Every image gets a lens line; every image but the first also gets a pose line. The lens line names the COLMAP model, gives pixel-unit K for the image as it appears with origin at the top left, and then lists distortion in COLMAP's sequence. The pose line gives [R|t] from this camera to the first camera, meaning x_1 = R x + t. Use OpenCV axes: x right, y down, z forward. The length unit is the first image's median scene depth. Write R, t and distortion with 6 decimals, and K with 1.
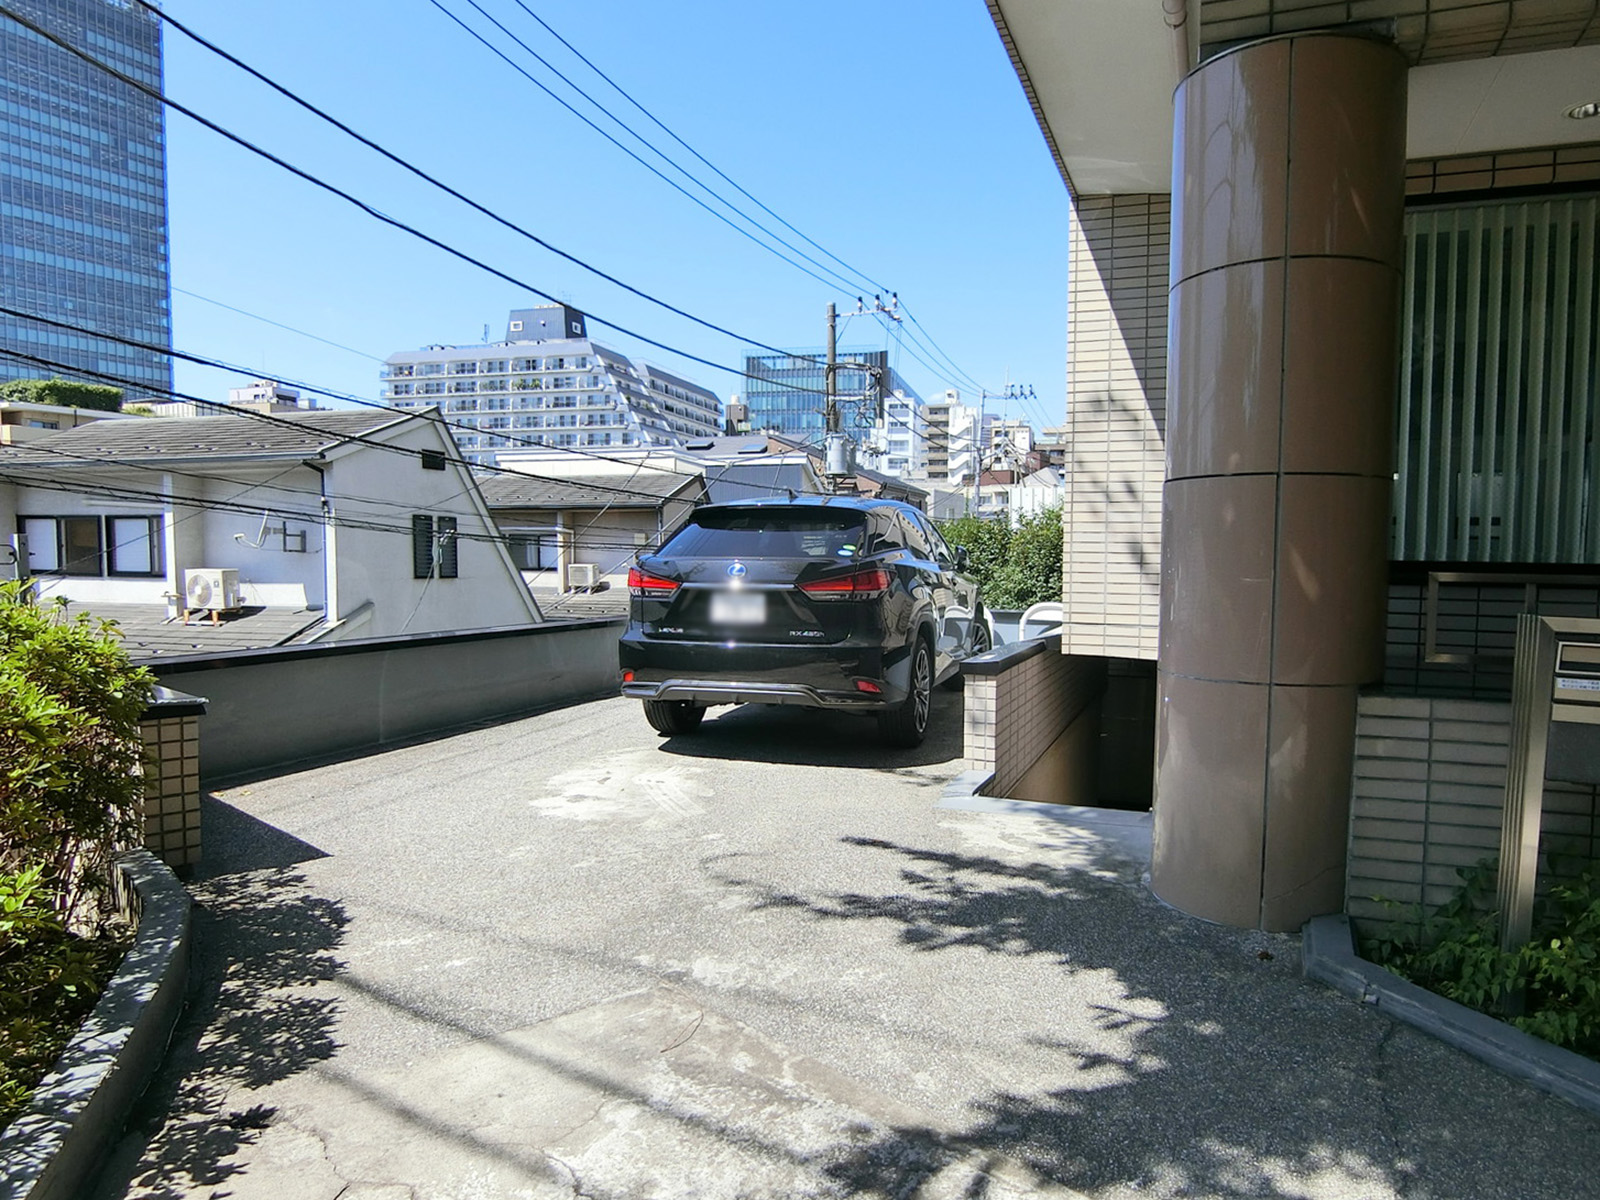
lens RADIAL K [[981.5, 0, 800.0], [0, 981.5, 592.6], [0, 0, 1]] dist [-0.006351, -0.001587]
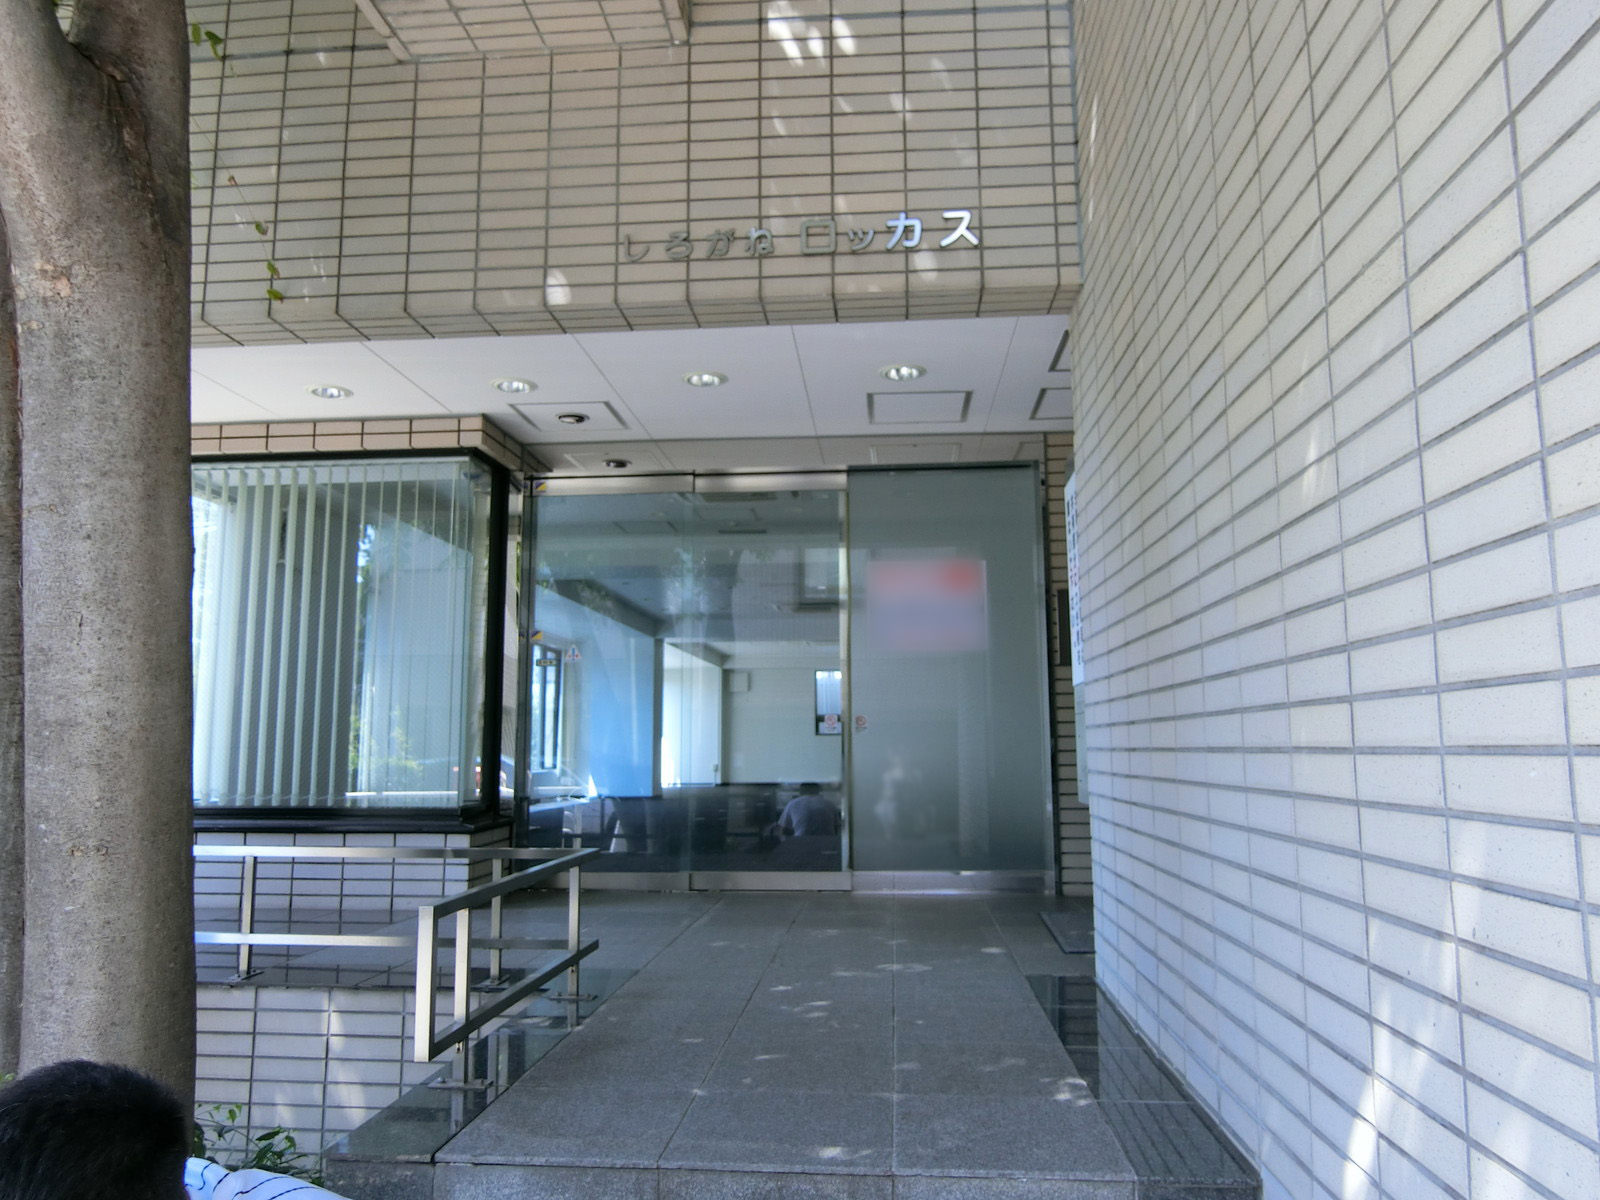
lens RADIAL K [[1124.7, 0, 803.7], [0, 1124.7, 604.3], [0, 0, 1]] dist [-0.028720, 0.008946]
pose [[0.975452, 0.026711, 0.218586, 0.840763], [0.017455, 0.980114, -0.197664, -0.002231], [-0.219519, 0.196627, 0.955588, -0.211549]]
